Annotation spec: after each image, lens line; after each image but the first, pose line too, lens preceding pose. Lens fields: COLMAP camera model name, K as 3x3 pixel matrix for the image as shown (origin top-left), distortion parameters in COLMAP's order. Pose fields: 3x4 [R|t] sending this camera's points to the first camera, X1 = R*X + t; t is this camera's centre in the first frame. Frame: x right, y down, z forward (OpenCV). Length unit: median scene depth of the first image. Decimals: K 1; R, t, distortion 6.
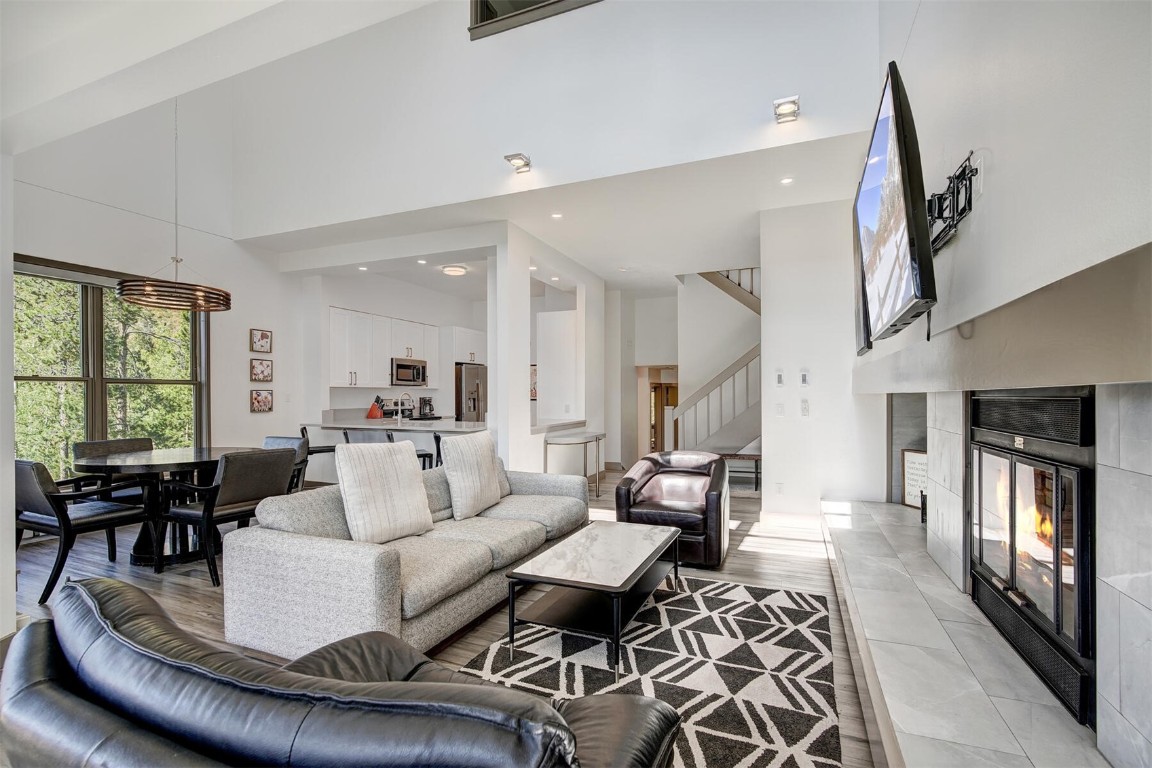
lens RADIAL K [[522.0, 0, 577.1], [0, 522.0, 394.9], [0, 0, 1]] dist [-0.012258, 0.005874]
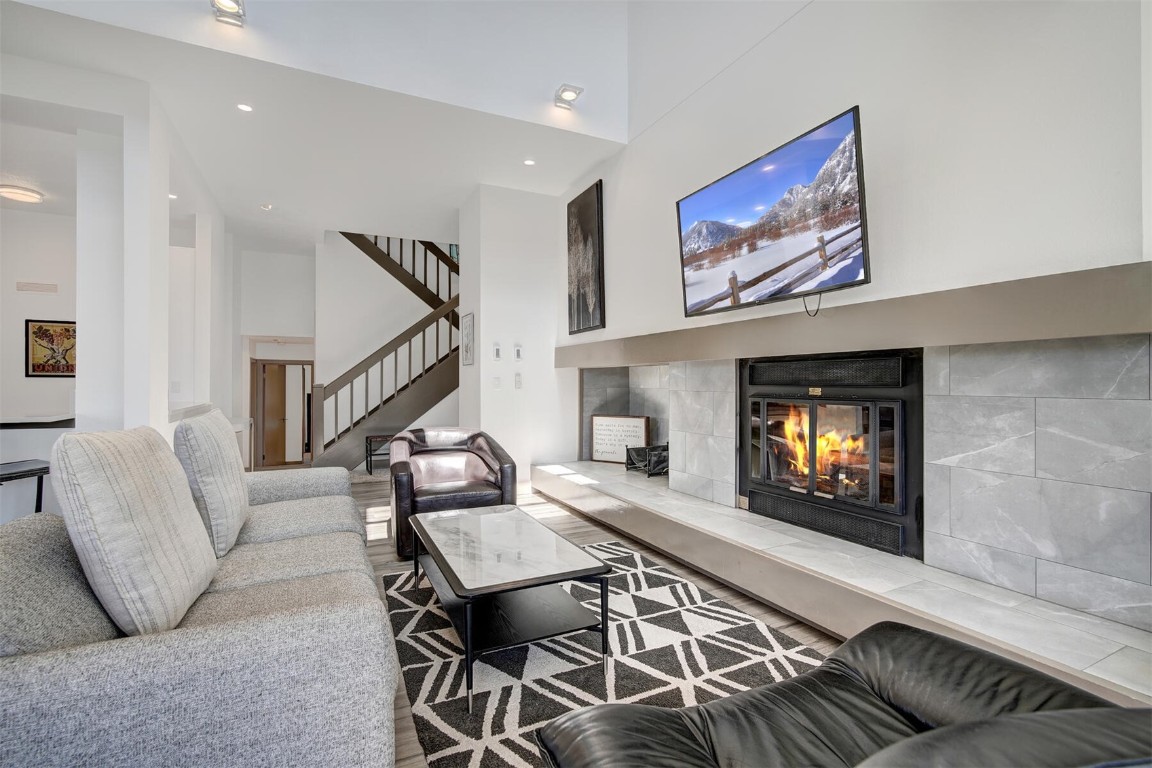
lens RADIAL K [[522.0, 0, 576.6], [0, 522.0, 383.8], [0, 0, 1]] dist [-0.012258, 0.005874]
pose [[0.657412, -0.000153, 0.753531, -0.323711], [-0.003590, 0.999988, 0.003335, 0.029833], [-0.753523, -0.004898, 0.657404, 0.238592]]
